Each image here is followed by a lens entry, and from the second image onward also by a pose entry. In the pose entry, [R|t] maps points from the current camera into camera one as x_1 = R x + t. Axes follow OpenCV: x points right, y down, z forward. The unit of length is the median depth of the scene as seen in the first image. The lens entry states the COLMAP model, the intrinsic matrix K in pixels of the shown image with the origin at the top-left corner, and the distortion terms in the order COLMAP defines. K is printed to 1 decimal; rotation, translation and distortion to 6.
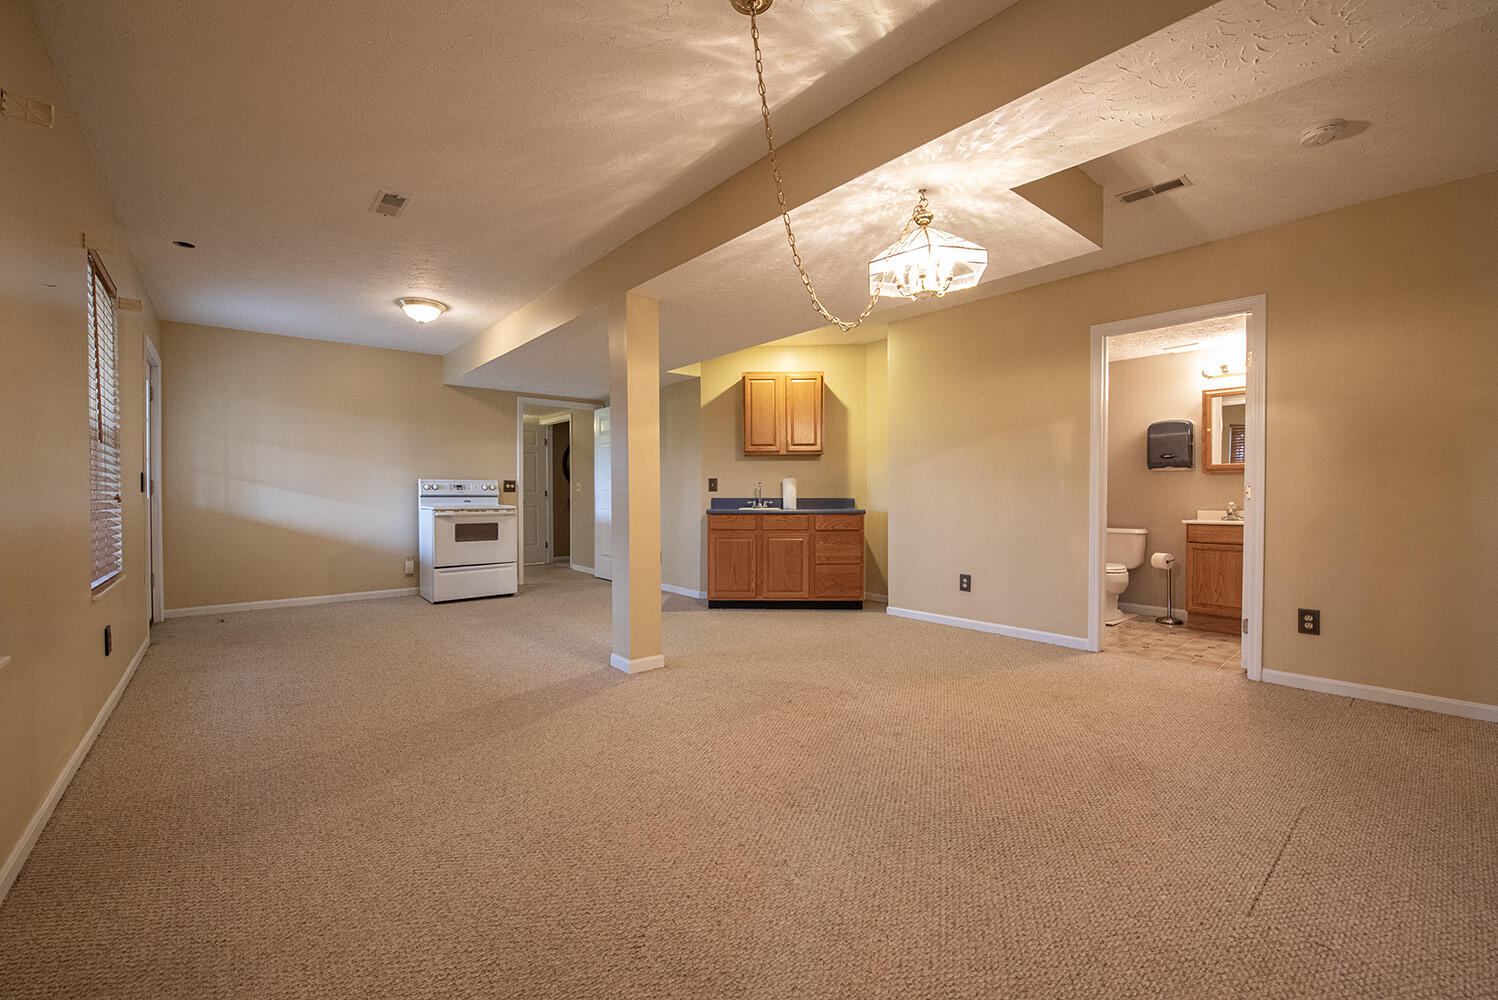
lens RADIAL K [[603.4, 0, 749.0], [0, 603.4, 500.0], [0, 0, 1]] dist [-0.012210, -0.000063]
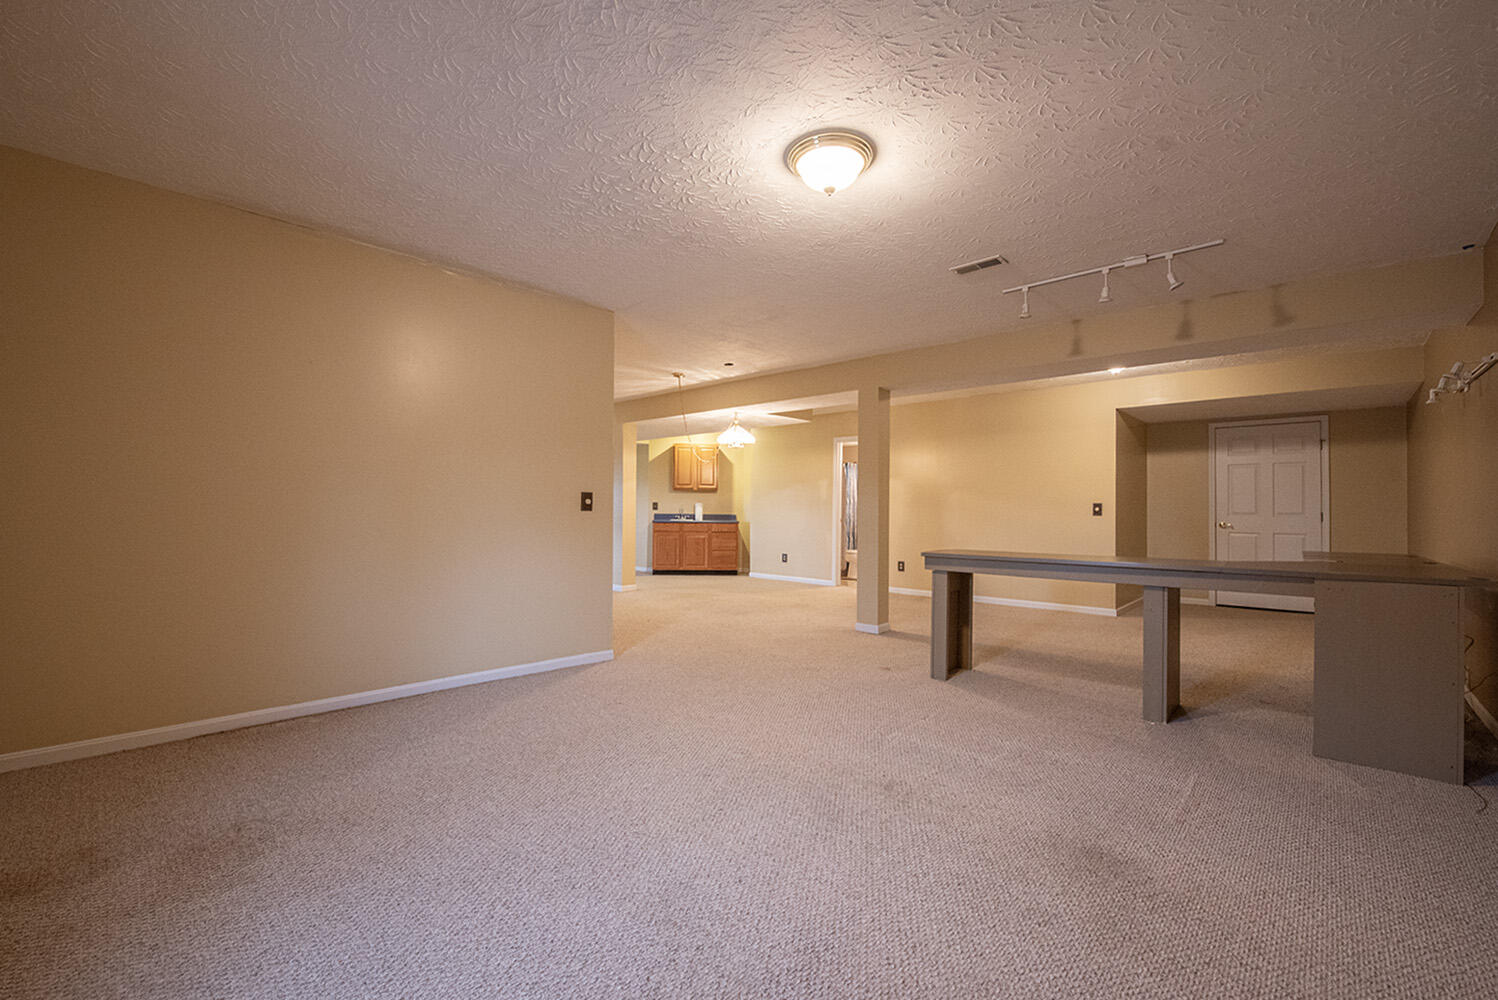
lens RADIAL K [[603.4, 0, 749.0], [0, 603.4, 500.0], [0, 0, 1]] dist [-0.012210, -0.000063]
pose [[0.992745, 0.014003, 0.119423, 0.000683], [-0.010986, 0.999605, -0.025885, -0.000619], [-0.119738, 0.024386, 0.992506, -0.798636]]
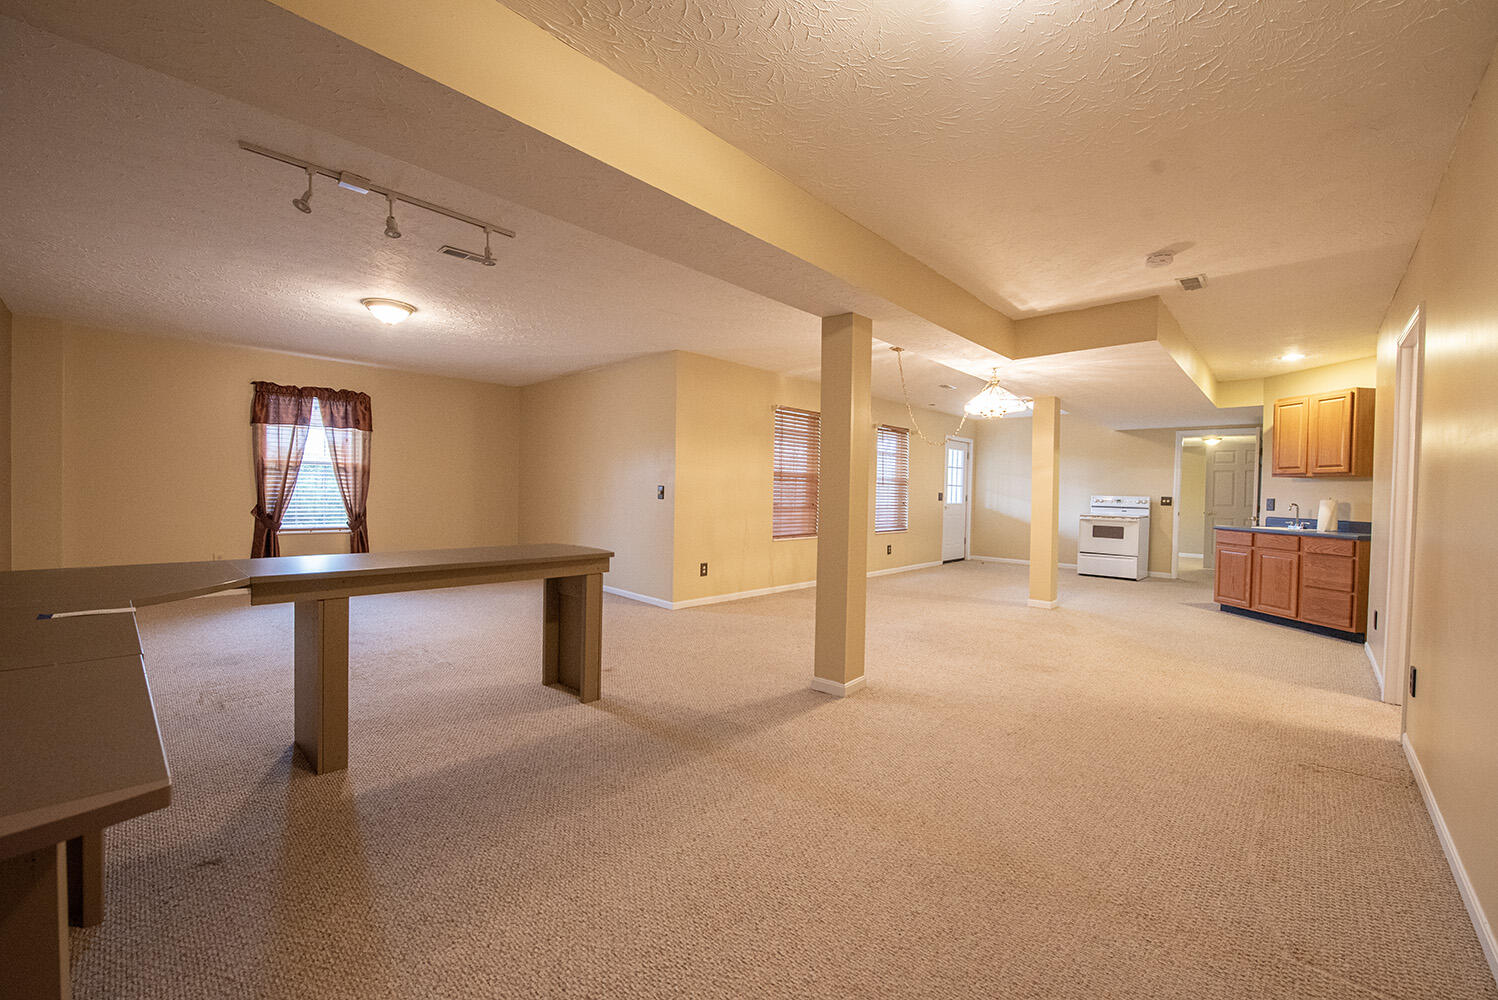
lens RADIAL K [[603.4, 0, 749.0], [0, 603.4, 500.0], [0, 0, 1]] dist [-0.012210, -0.000063]
pose [[0.104577, 0.020247, -0.994311, 0.937513], [-0.029809, 0.999407, 0.017216, -0.024665], [0.994070, 0.027839, 0.105118, -0.029952]]
